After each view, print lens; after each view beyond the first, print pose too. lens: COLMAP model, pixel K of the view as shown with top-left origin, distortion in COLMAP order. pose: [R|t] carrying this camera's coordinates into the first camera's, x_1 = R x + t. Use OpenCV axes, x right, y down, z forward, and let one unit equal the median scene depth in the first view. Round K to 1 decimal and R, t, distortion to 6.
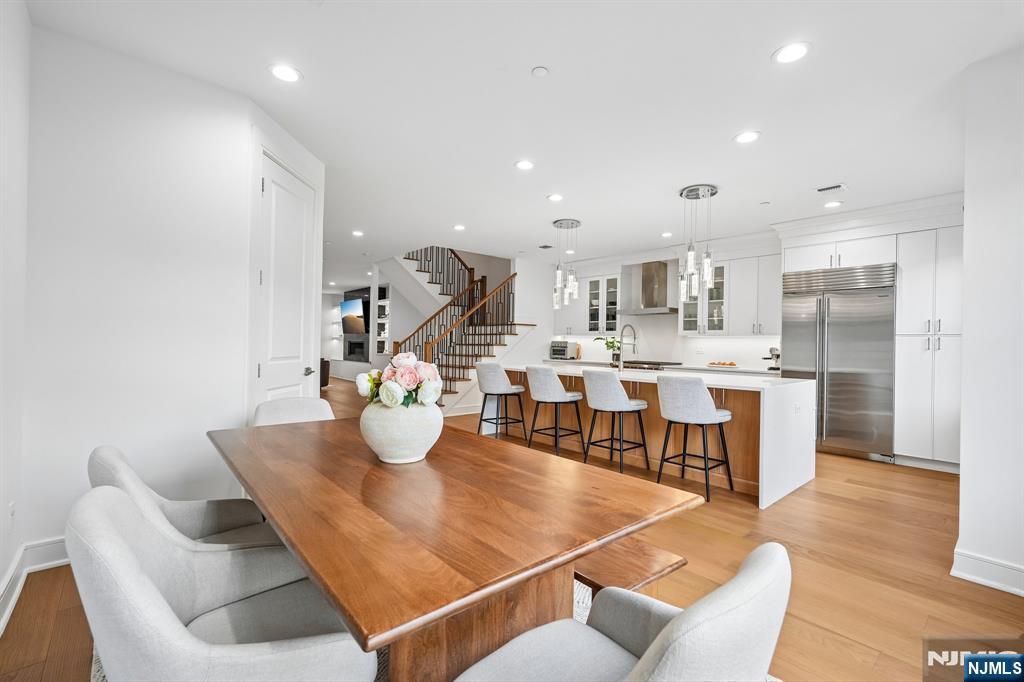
lens RADIAL K [[449.7, 0, 513.9], [0, 449.7, 341.6], [0, 0, 1]] dist [-0.011568, 0.004369]
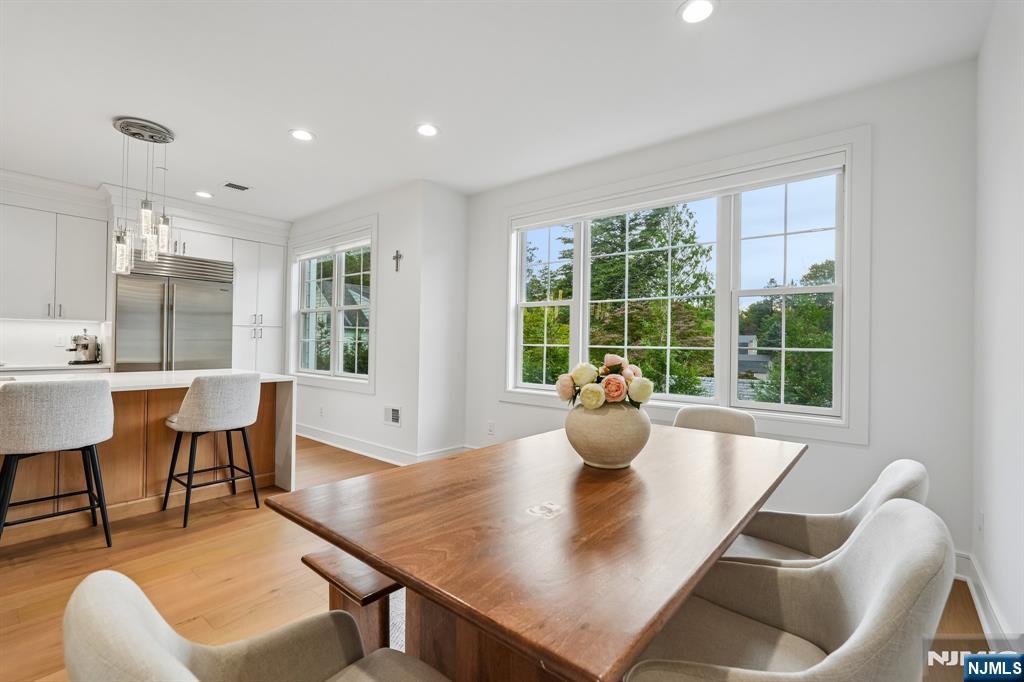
lens RADIAL K [[449.7, 0, 513.9], [0, 449.7, 341.6], [0, 0, 1]] dist [-0.011568, 0.004369]
pose [[-0.168350, -0.015004, 0.985613, -0.439273], [-0.023521, 0.999661, 0.011200, -0.003886], [-0.985447, -0.021297, -0.168646, 0.517624]]
